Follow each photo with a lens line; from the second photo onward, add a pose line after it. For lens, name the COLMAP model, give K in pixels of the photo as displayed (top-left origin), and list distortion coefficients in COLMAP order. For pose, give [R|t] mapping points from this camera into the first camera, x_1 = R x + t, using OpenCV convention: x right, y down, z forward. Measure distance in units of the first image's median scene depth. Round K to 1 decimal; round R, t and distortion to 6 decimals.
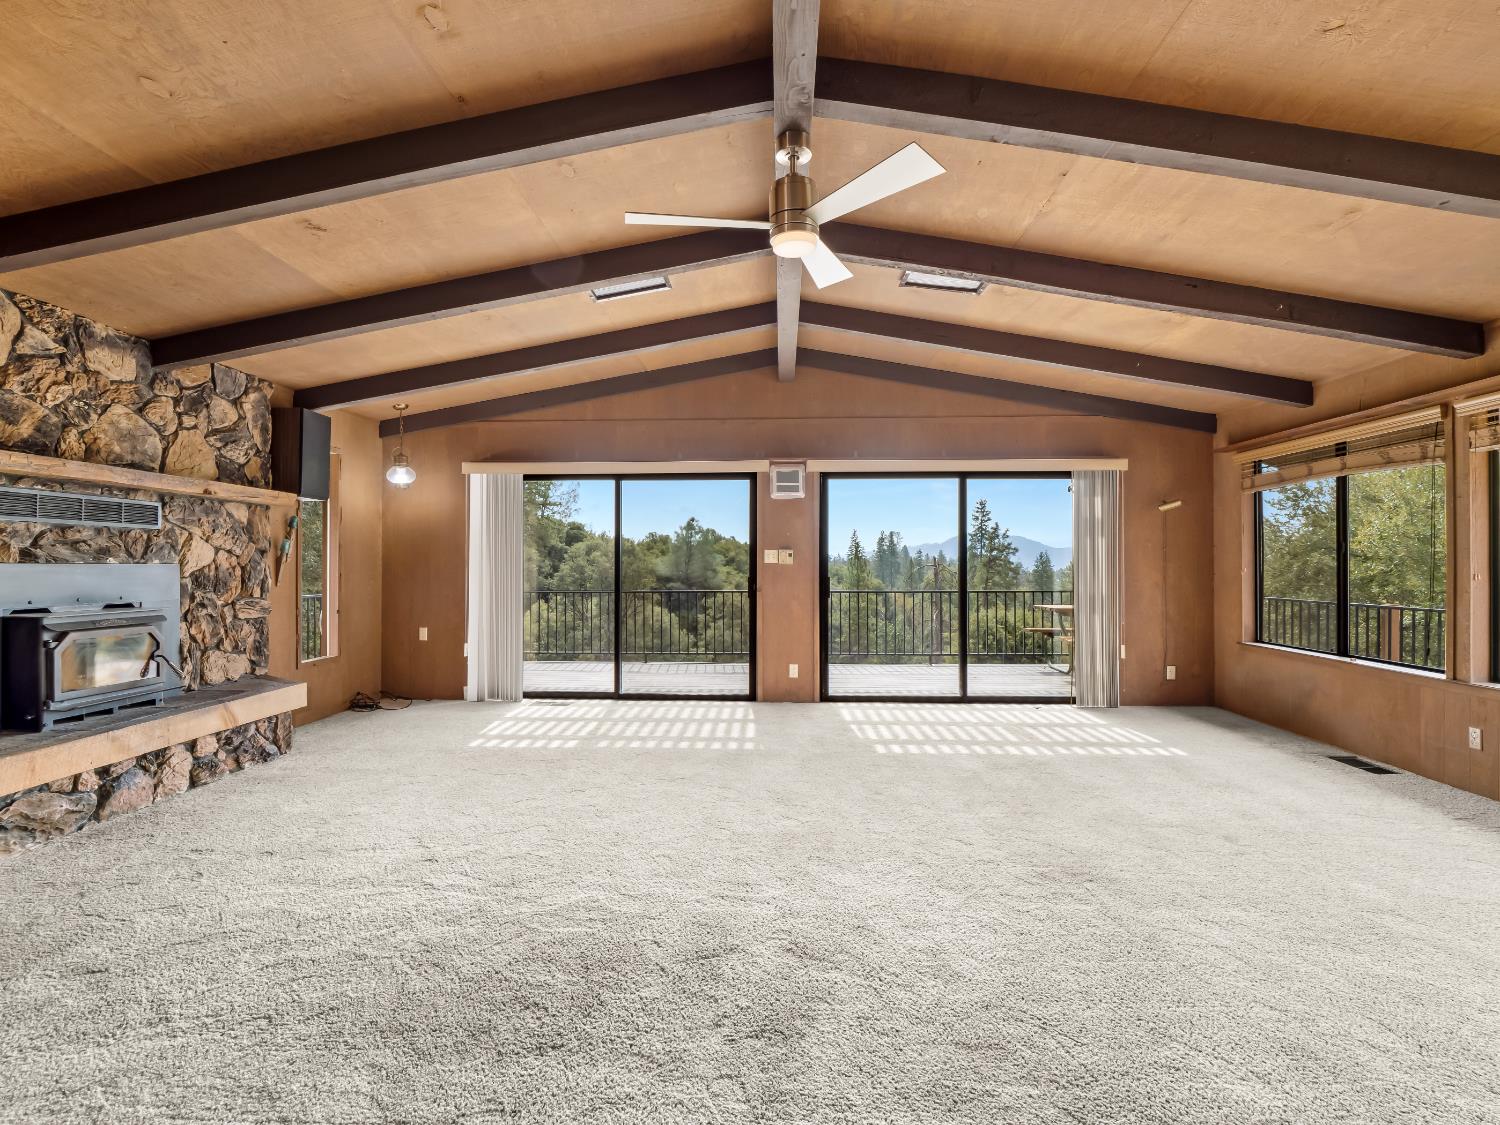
lens RADIAL K [[727.9, 0, 742.9], [0, 727.9, 565.3], [0, 0, 1]] dist [-0.010066, -0.001552]
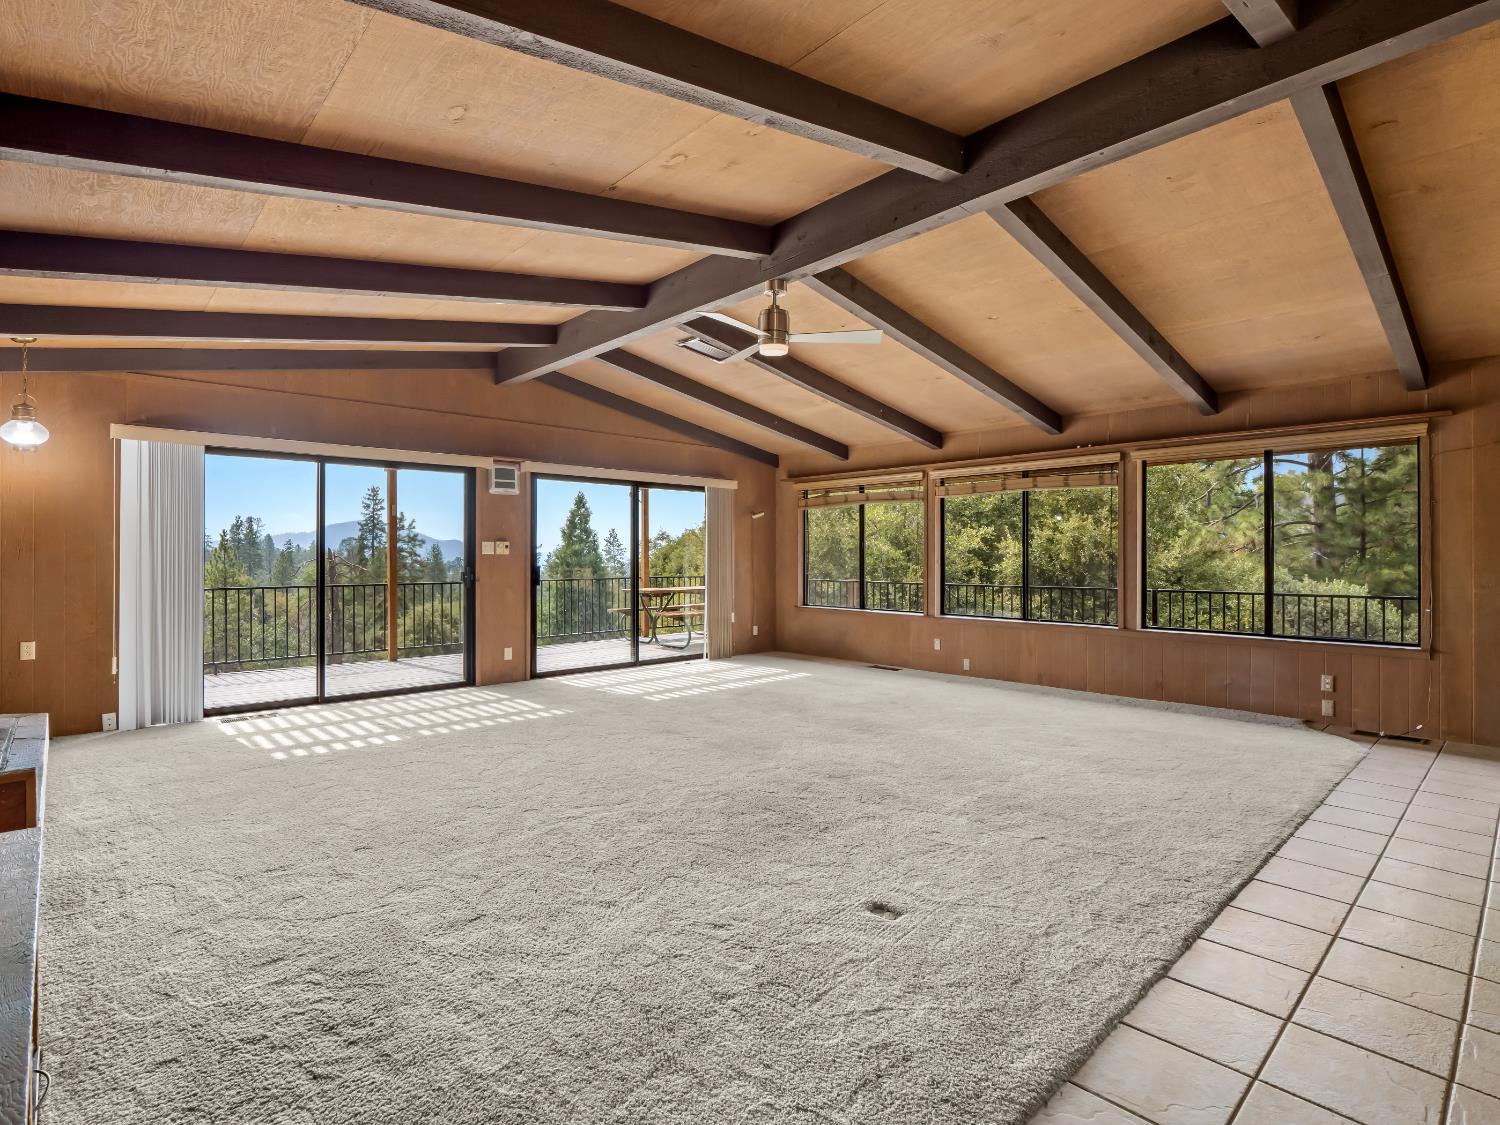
lens RADIAL K [[754.4, 0, 750.0], [0, 754.4, 562.5], [0, 0, 1]] dist [-0.001640, -0.000310]
pose [[0.698402, -0.006358, 0.715678, -0.486354], [0.001763, 0.999973, 0.007164, 0.001745], [-0.715704, -0.003741, 0.698394, -0.042277]]
